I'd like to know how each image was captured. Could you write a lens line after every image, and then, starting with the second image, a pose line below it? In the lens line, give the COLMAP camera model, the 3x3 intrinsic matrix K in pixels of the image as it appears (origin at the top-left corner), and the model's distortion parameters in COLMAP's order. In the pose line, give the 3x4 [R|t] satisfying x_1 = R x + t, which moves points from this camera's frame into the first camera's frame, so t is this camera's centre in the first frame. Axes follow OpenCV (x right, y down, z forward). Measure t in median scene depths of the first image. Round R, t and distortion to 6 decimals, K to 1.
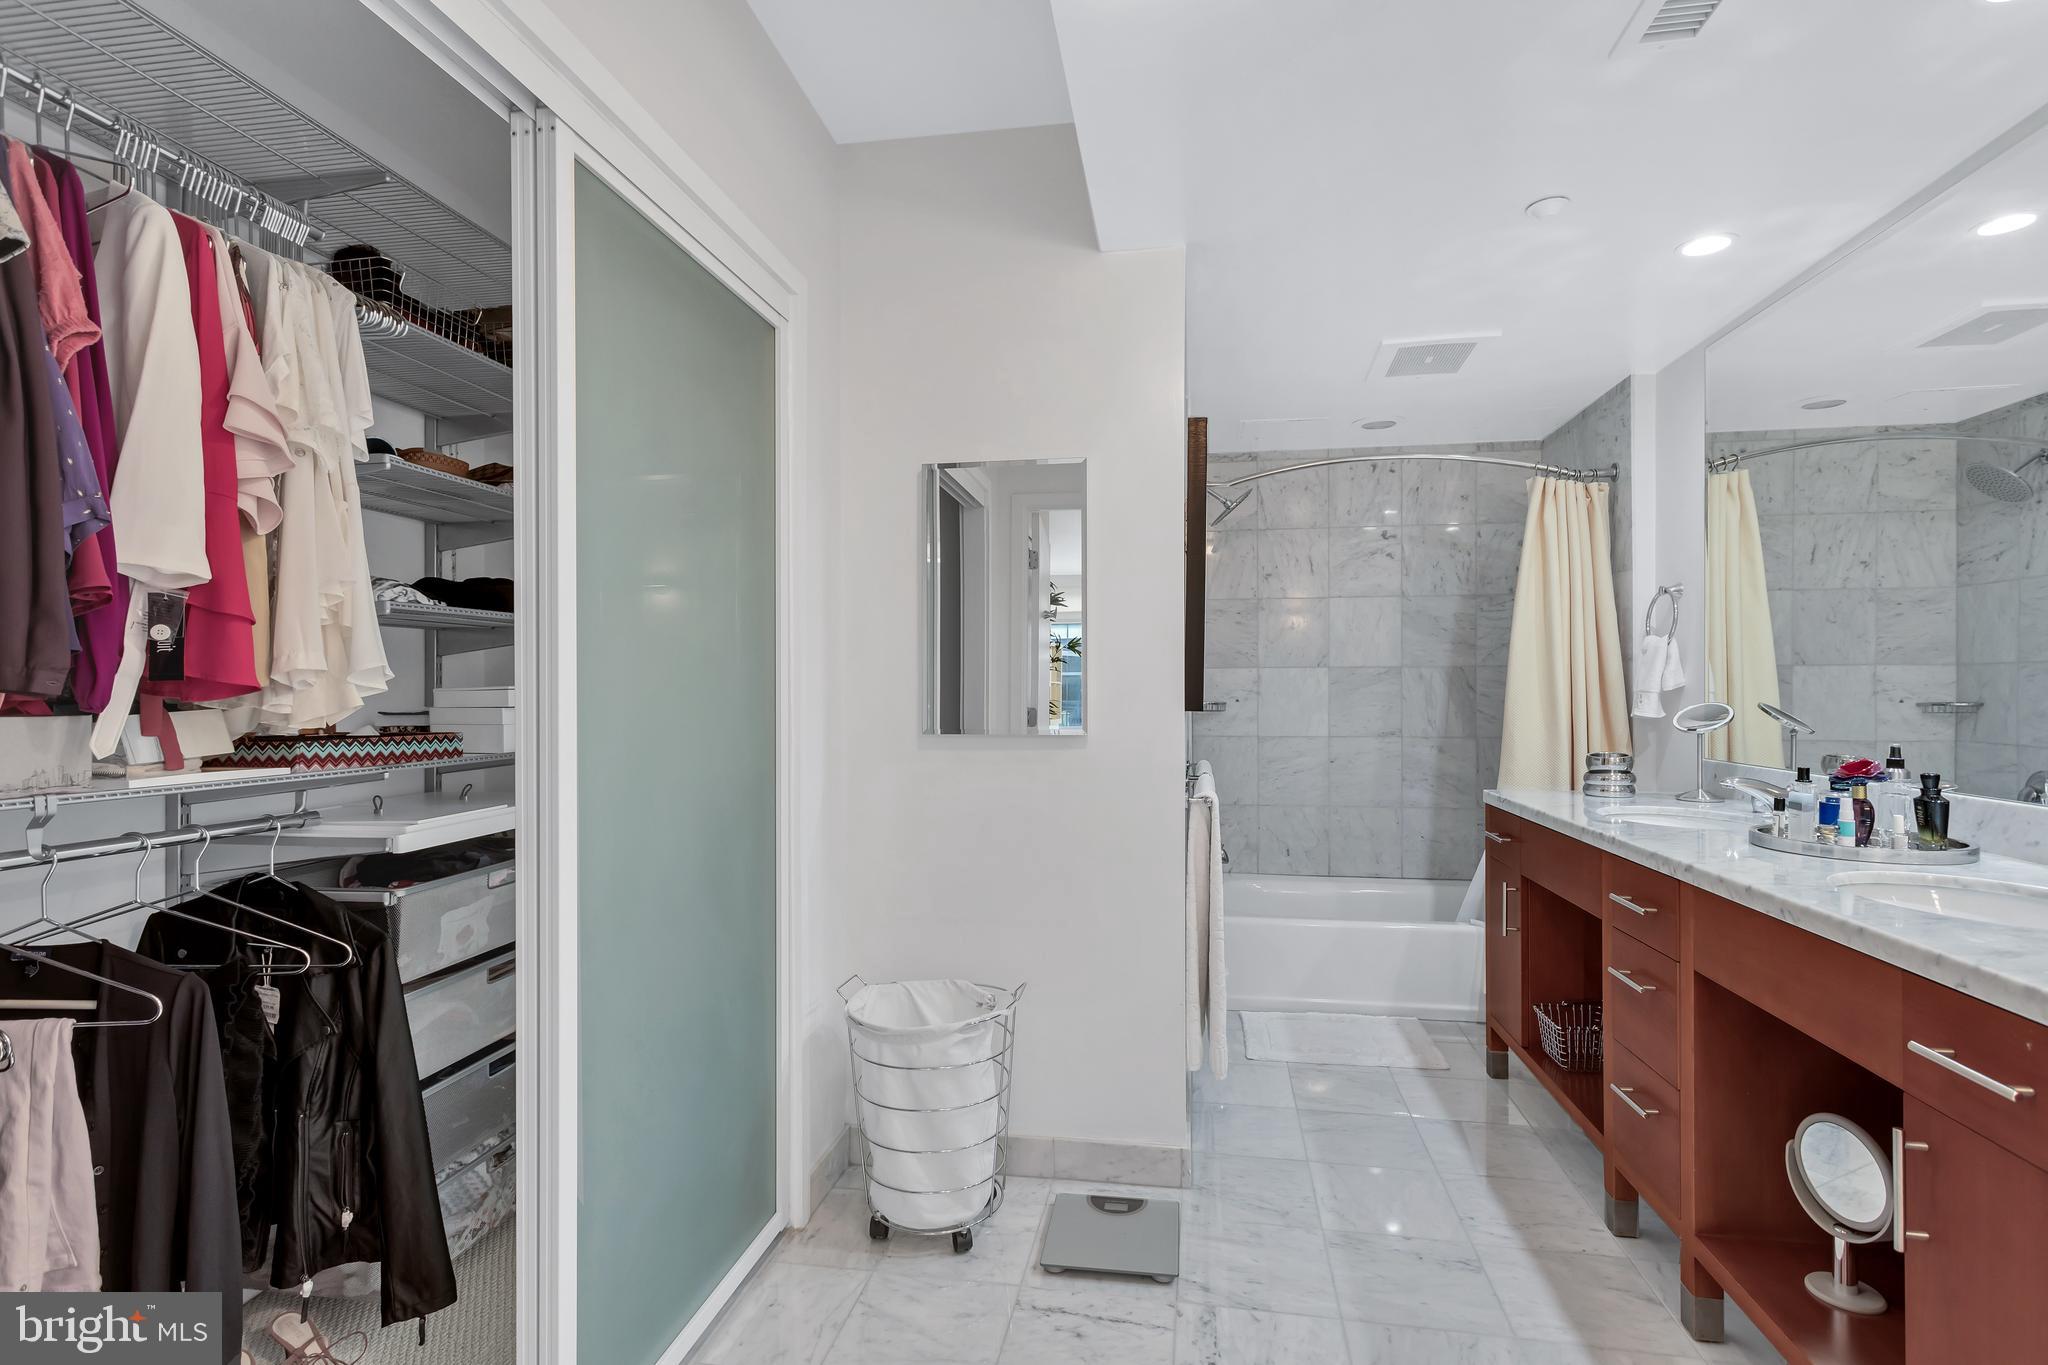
lens RADIAL K [[958.4, 0, 1012.2], [0, 958.4, 686.1], [0, 0, 1]] dist [-0.001451, 0.001418]
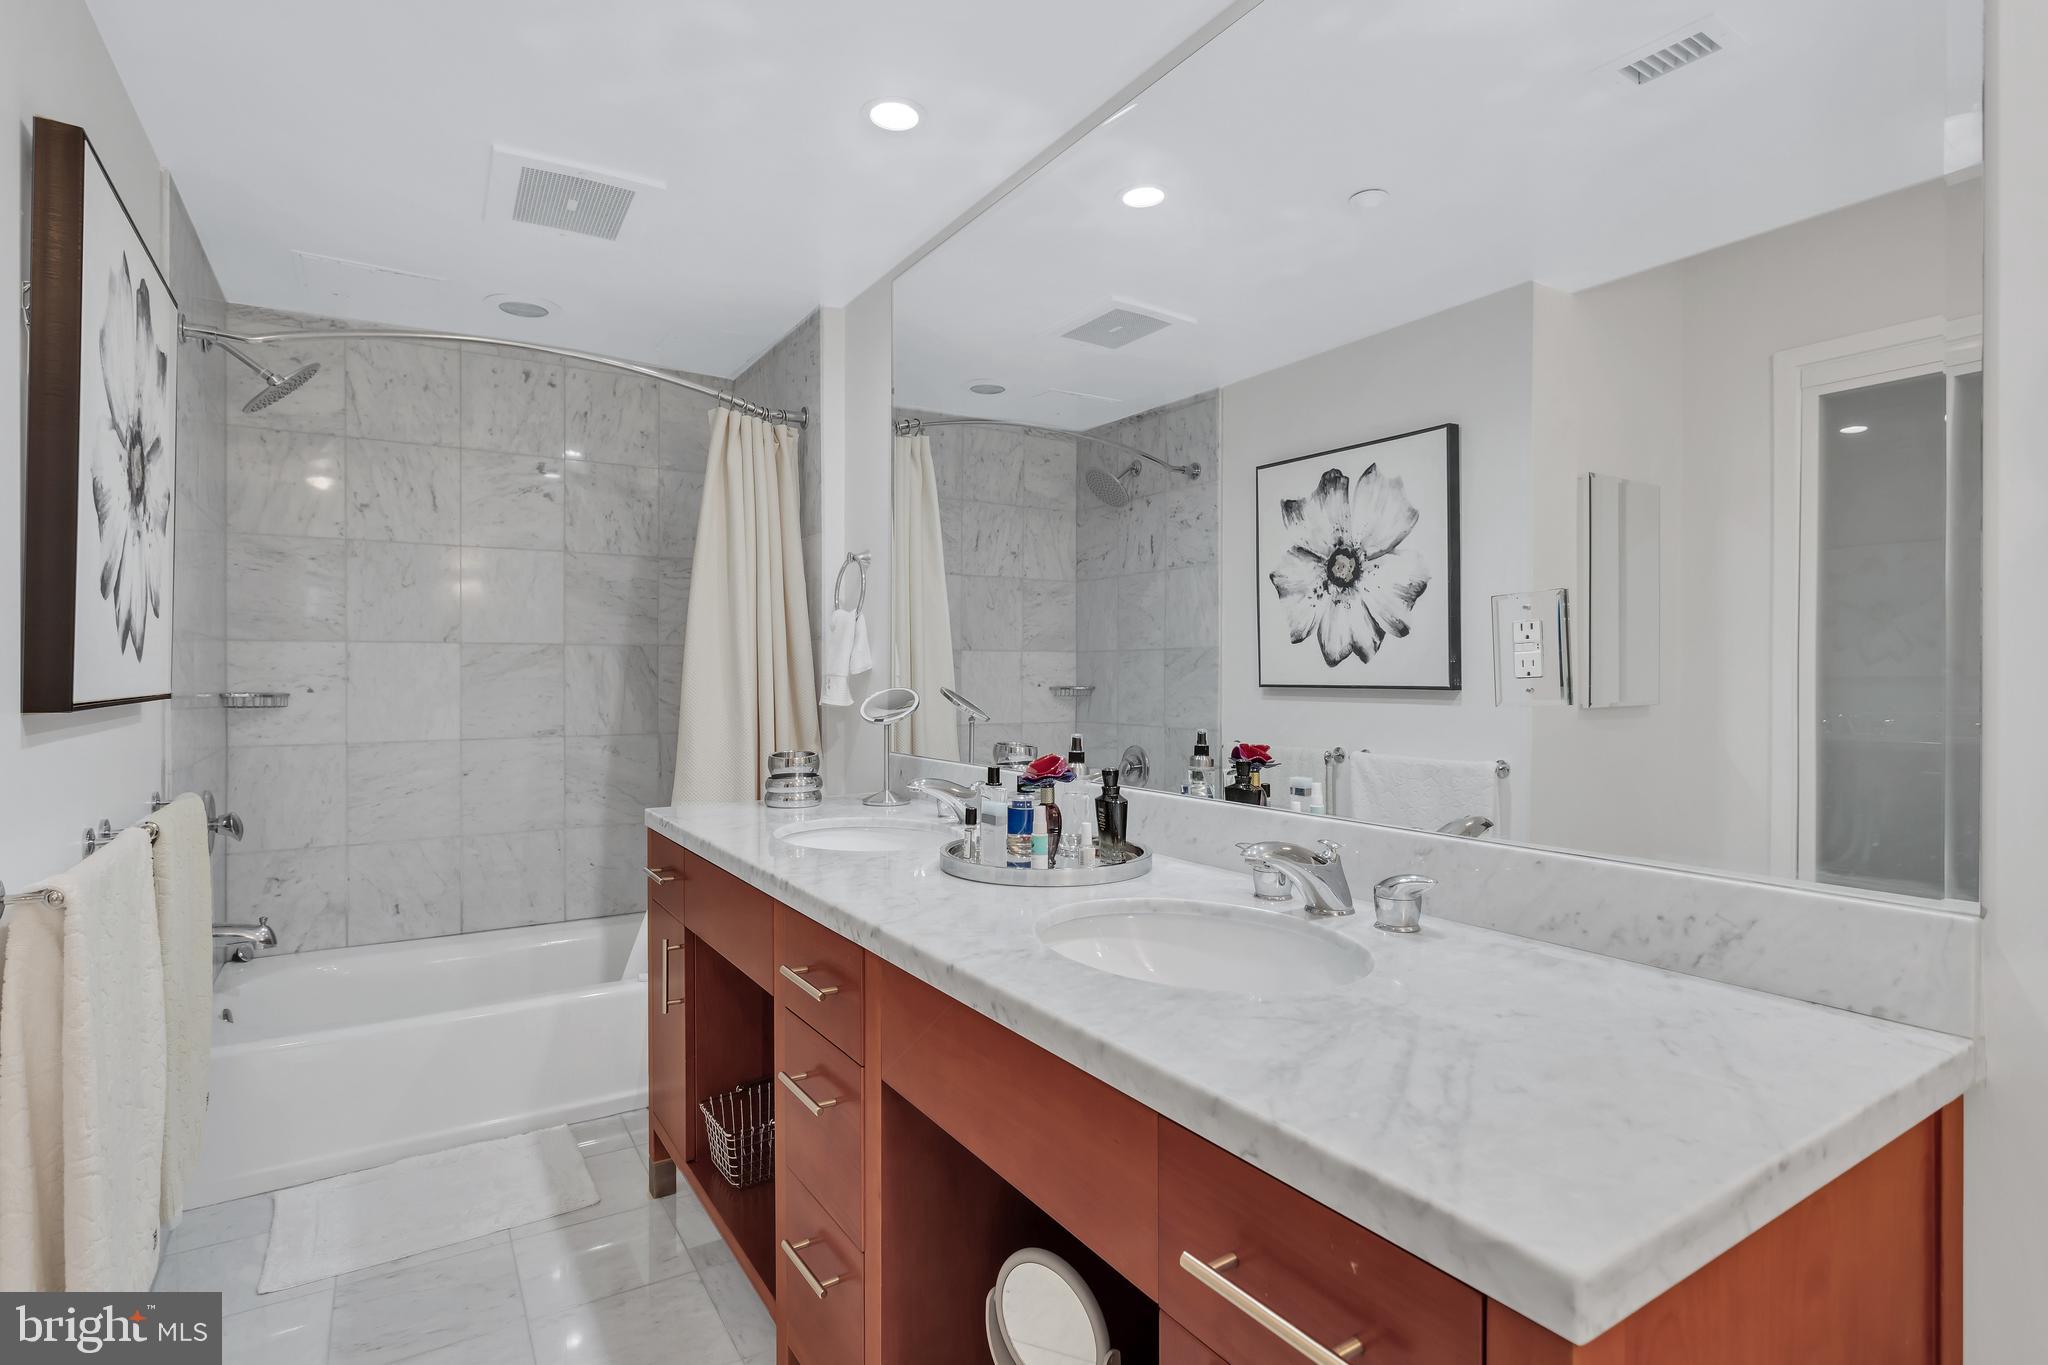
lens RADIAL K [[958.4, 0, 1019.5], [0, 958.4, 680.4], [0, 0, 1]] dist [-0.001451, 0.001418]
pose [[0.722339, -0.001963, 0.691537, 0.178756], [-0.002084, 0.999985, 0.005015, 0.005021], [-0.691536, -0.005064, 0.722324, 0.253241]]
